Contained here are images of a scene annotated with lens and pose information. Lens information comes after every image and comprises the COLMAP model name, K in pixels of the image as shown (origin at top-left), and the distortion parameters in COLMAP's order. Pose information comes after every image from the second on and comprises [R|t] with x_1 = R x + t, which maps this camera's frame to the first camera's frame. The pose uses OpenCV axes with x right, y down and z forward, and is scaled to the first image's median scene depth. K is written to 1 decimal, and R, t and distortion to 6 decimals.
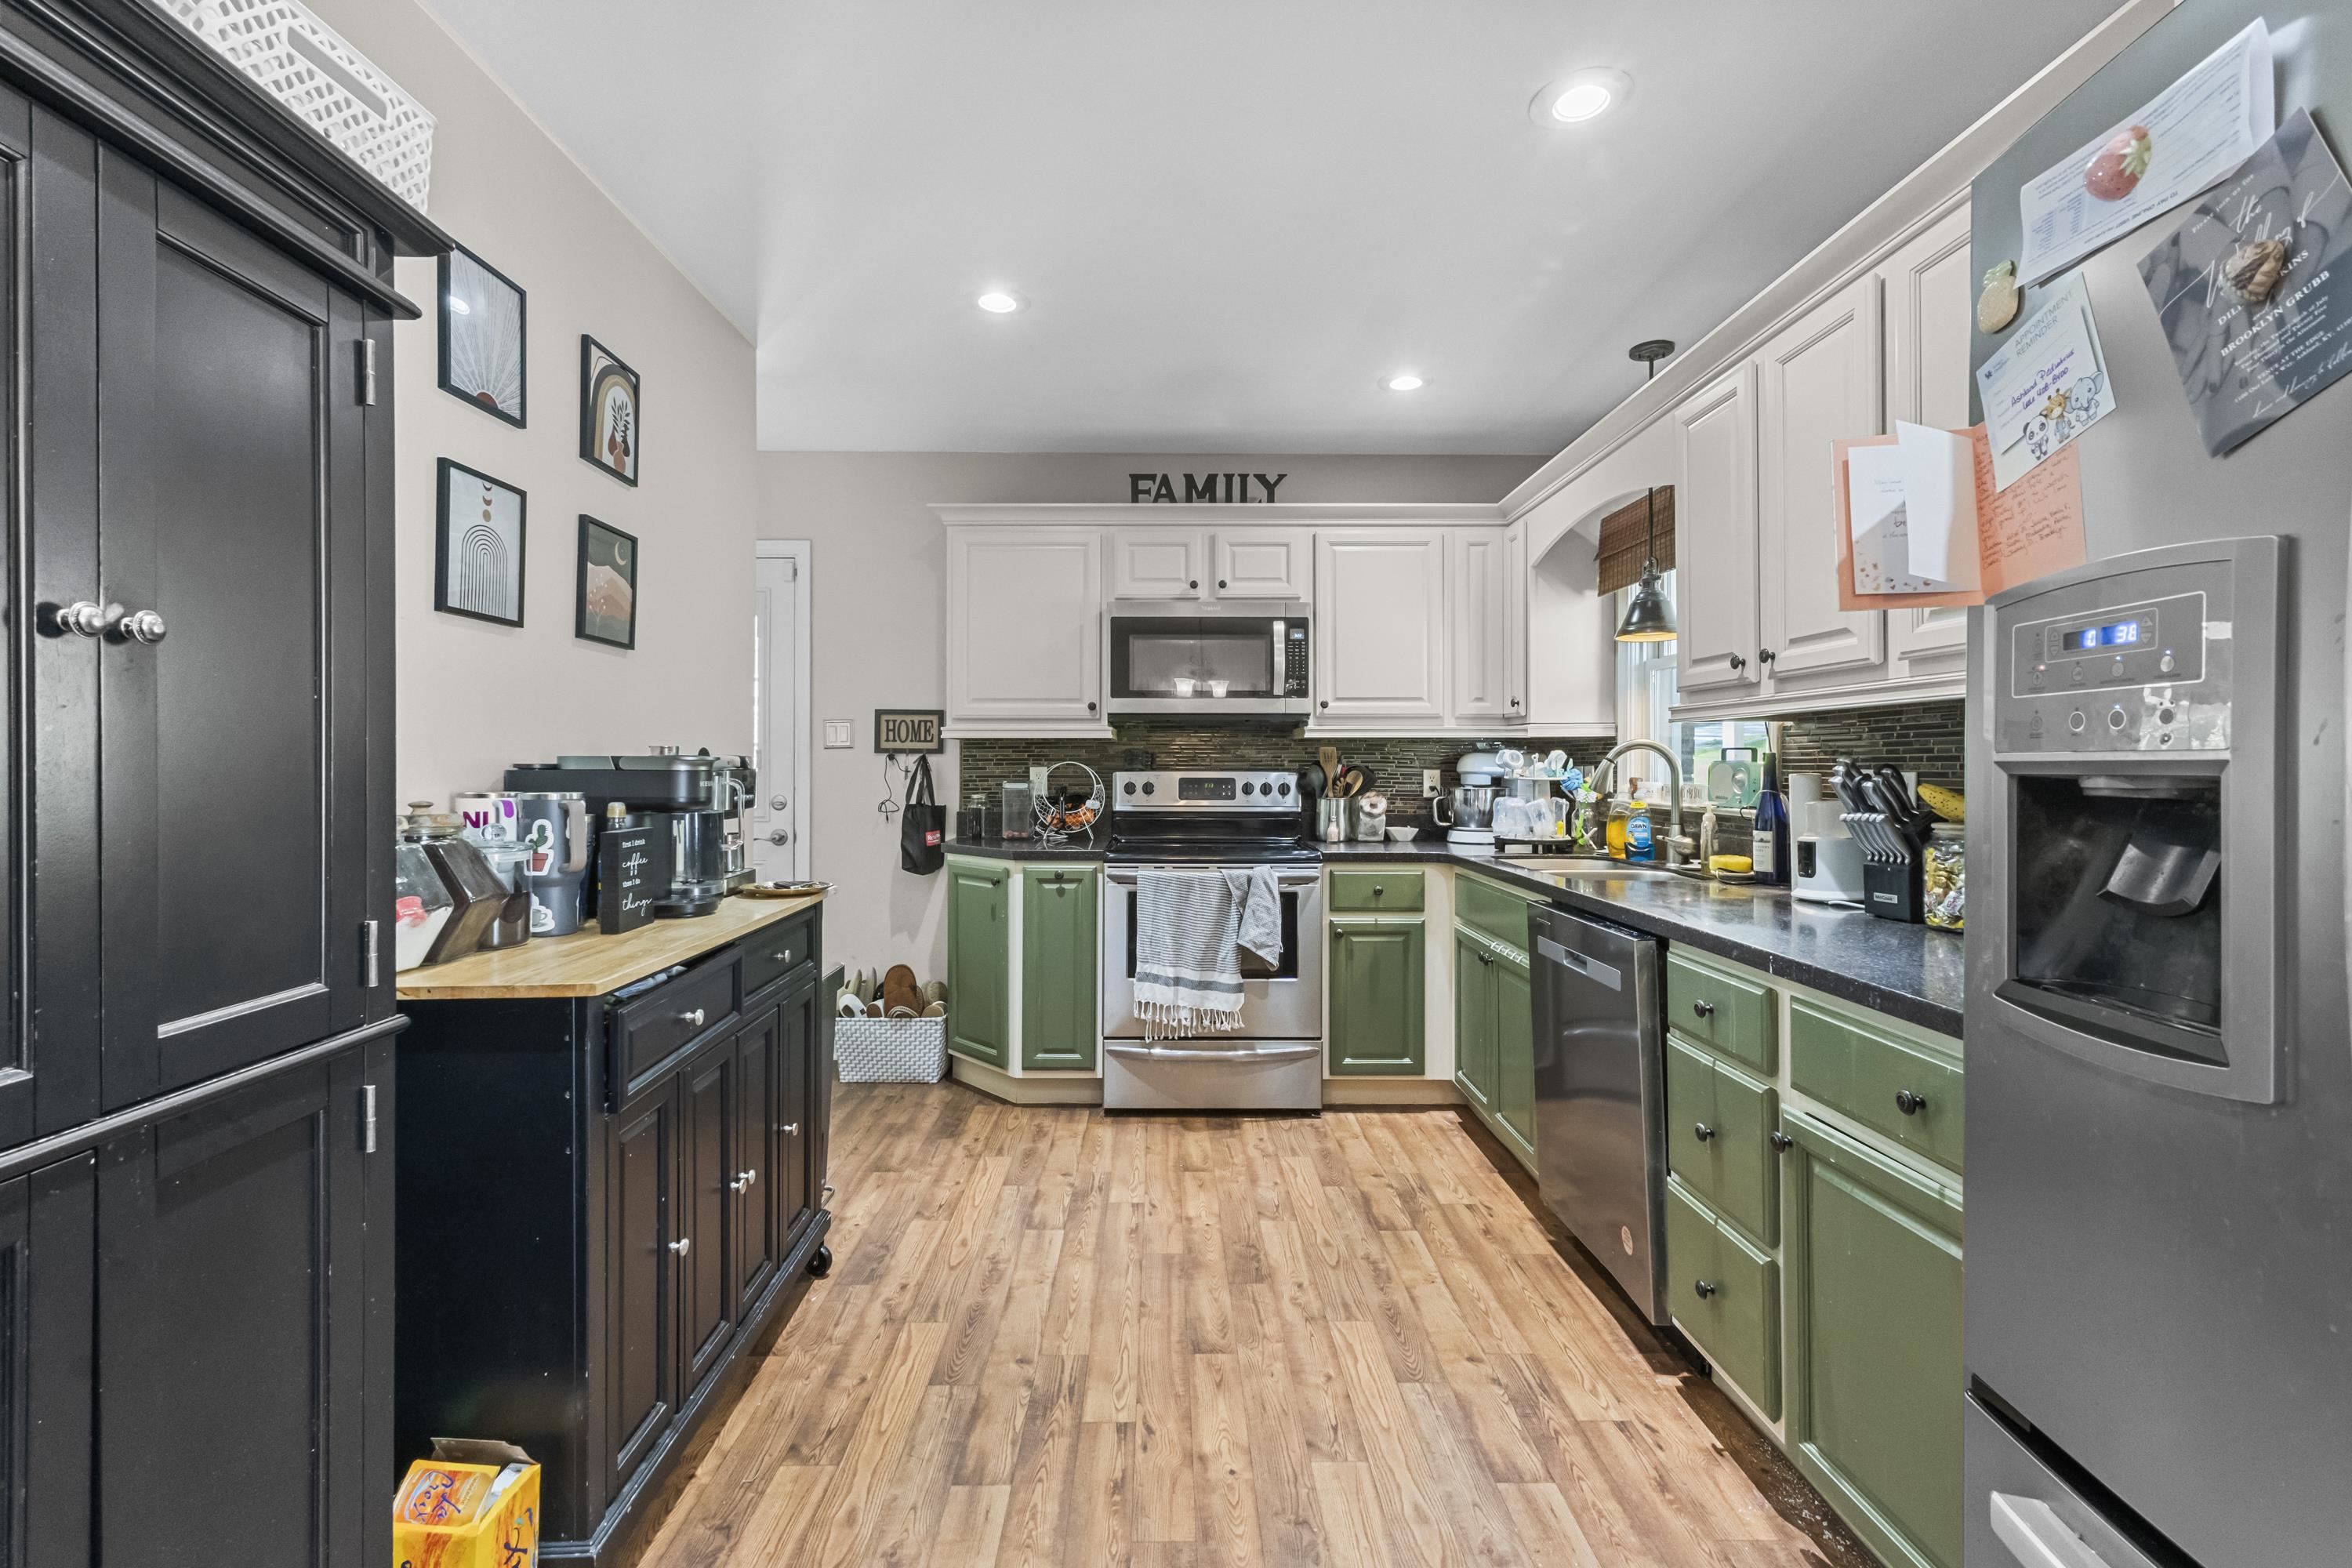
lens RADIAL K [[1009.9, 0, 1180.2], [0, 1009.9, 764.6], [0, 0, 1]] dist [0.004998, -0.000928]
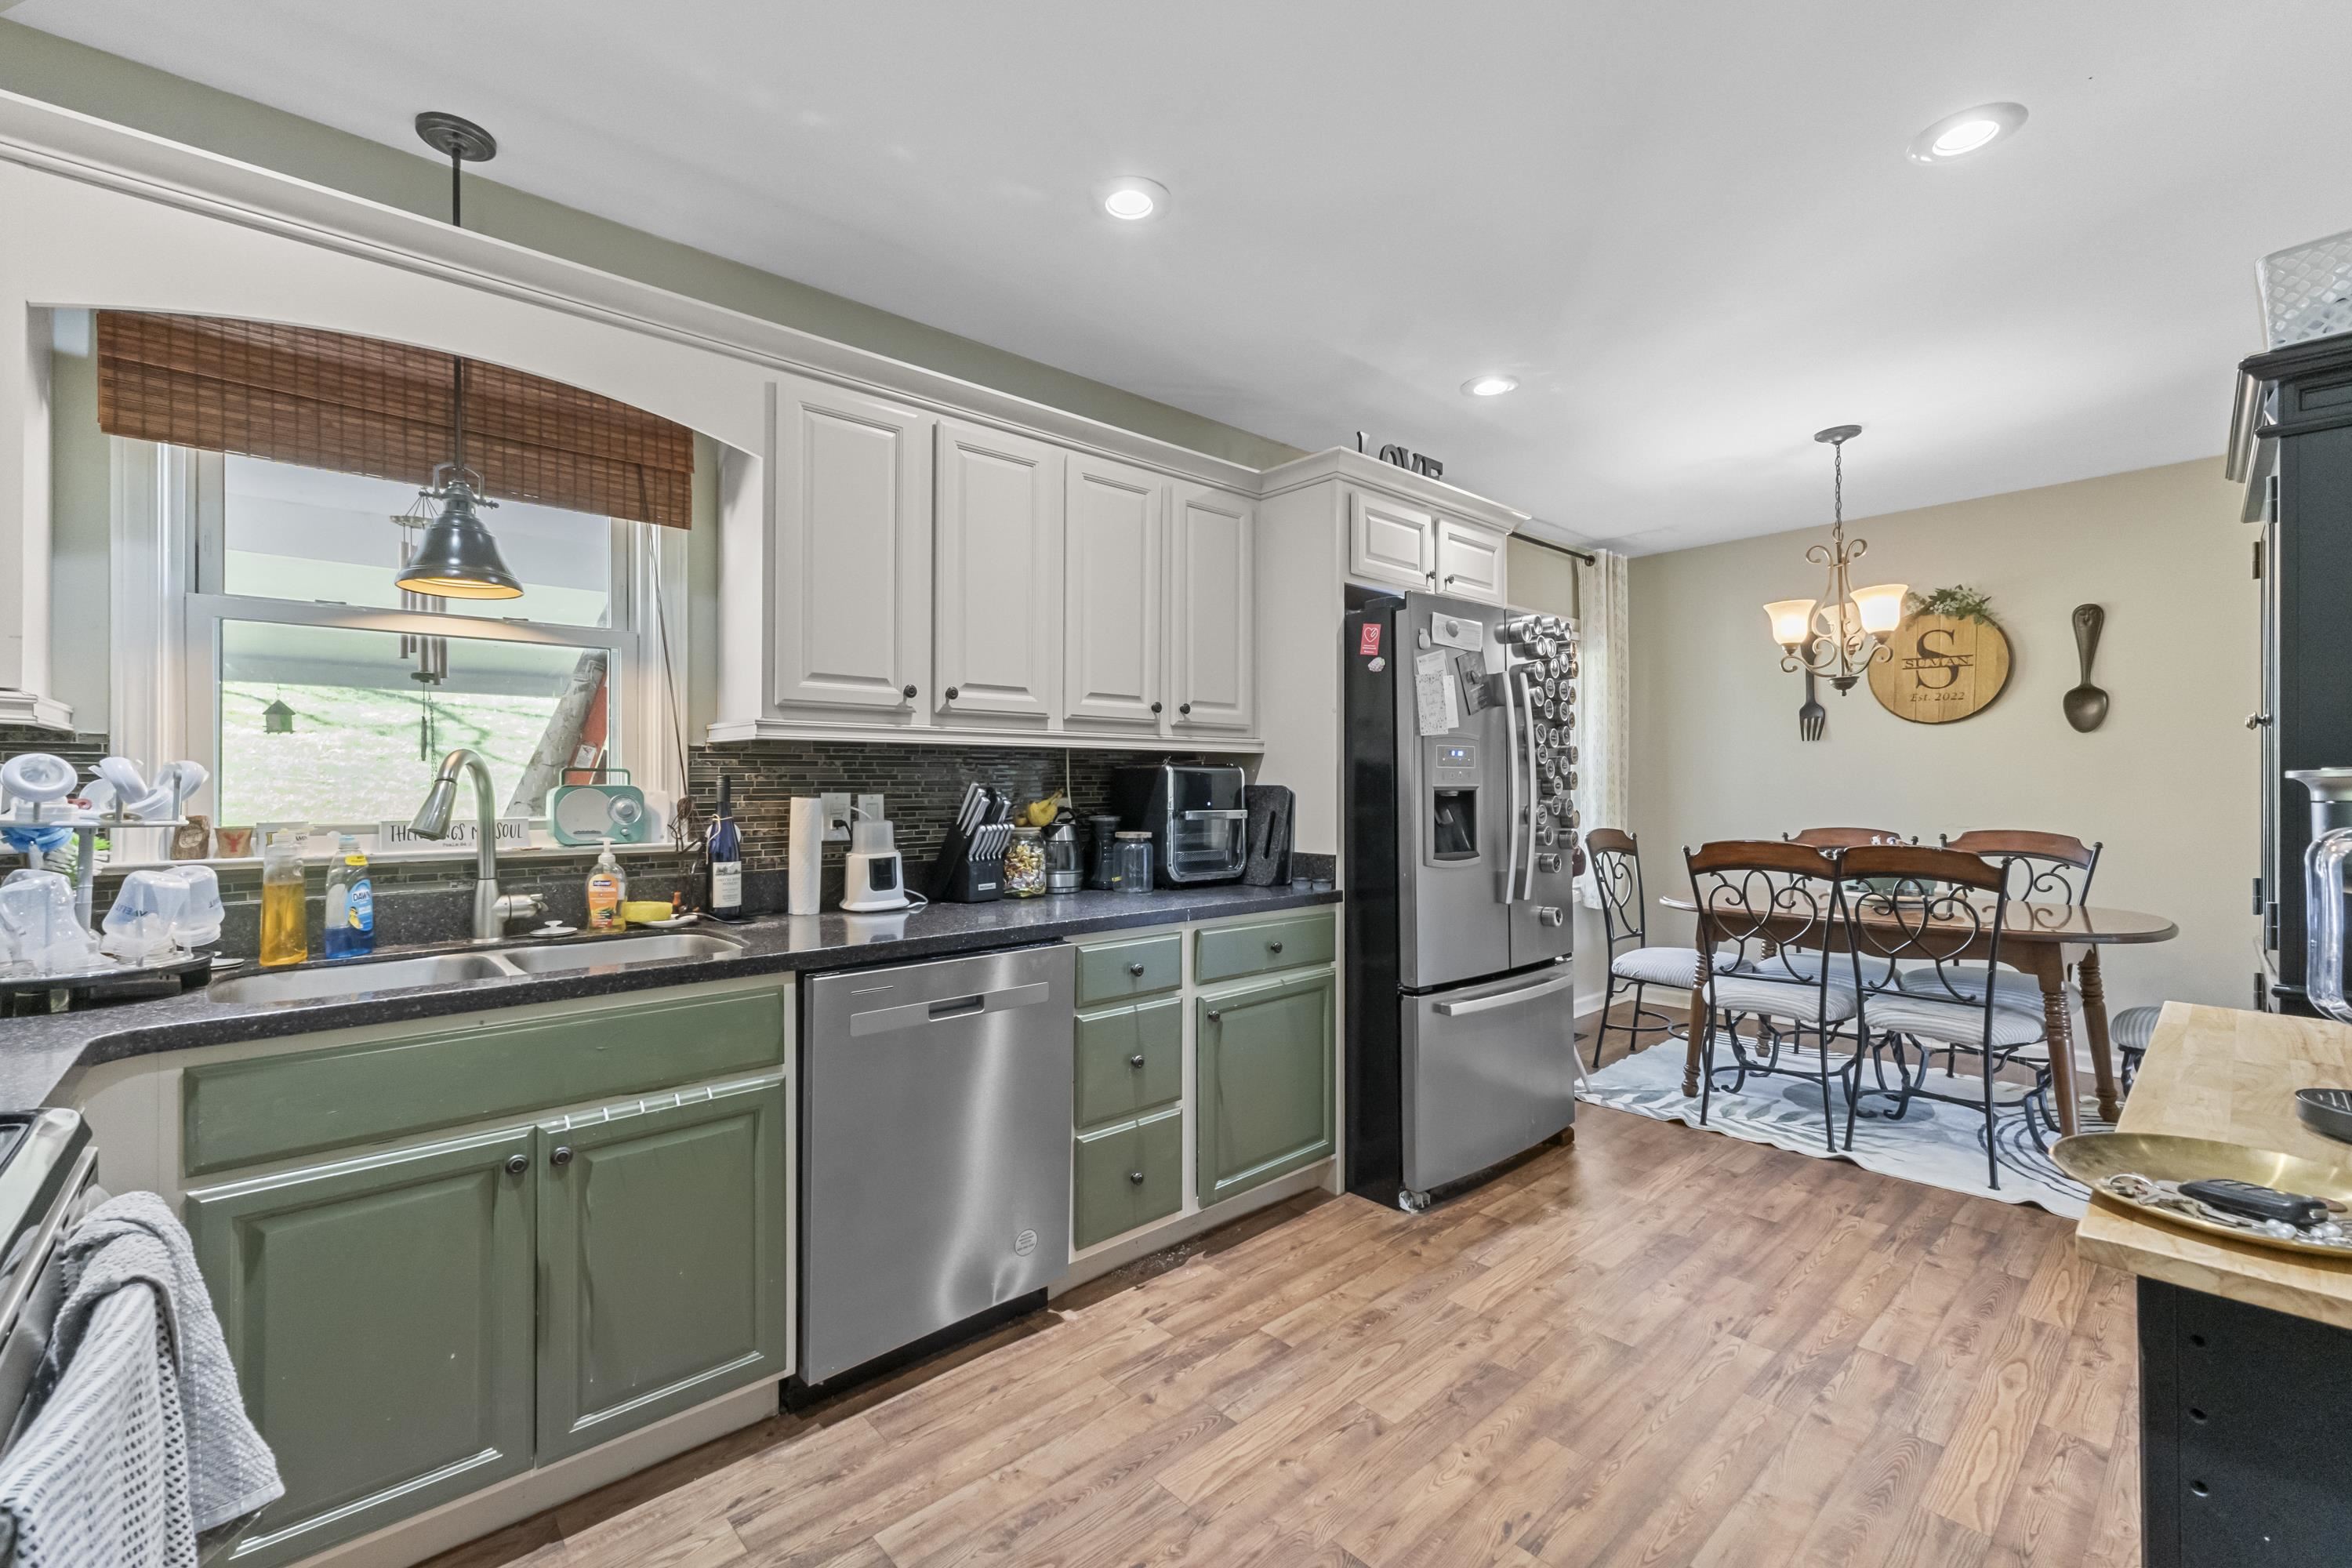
lens RADIAL K [[984.3, 0, 1180.8], [0, 984.3, 783.6], [0, 0, 1]] dist [0.003822, 0.000406]
pose [[-0.656010, 0.001718, 0.754751, -0.479163], [0.001325, 0.999998, -0.001125, -0.004441], [-0.754751, 0.000262, -0.656011, 1.707042]]
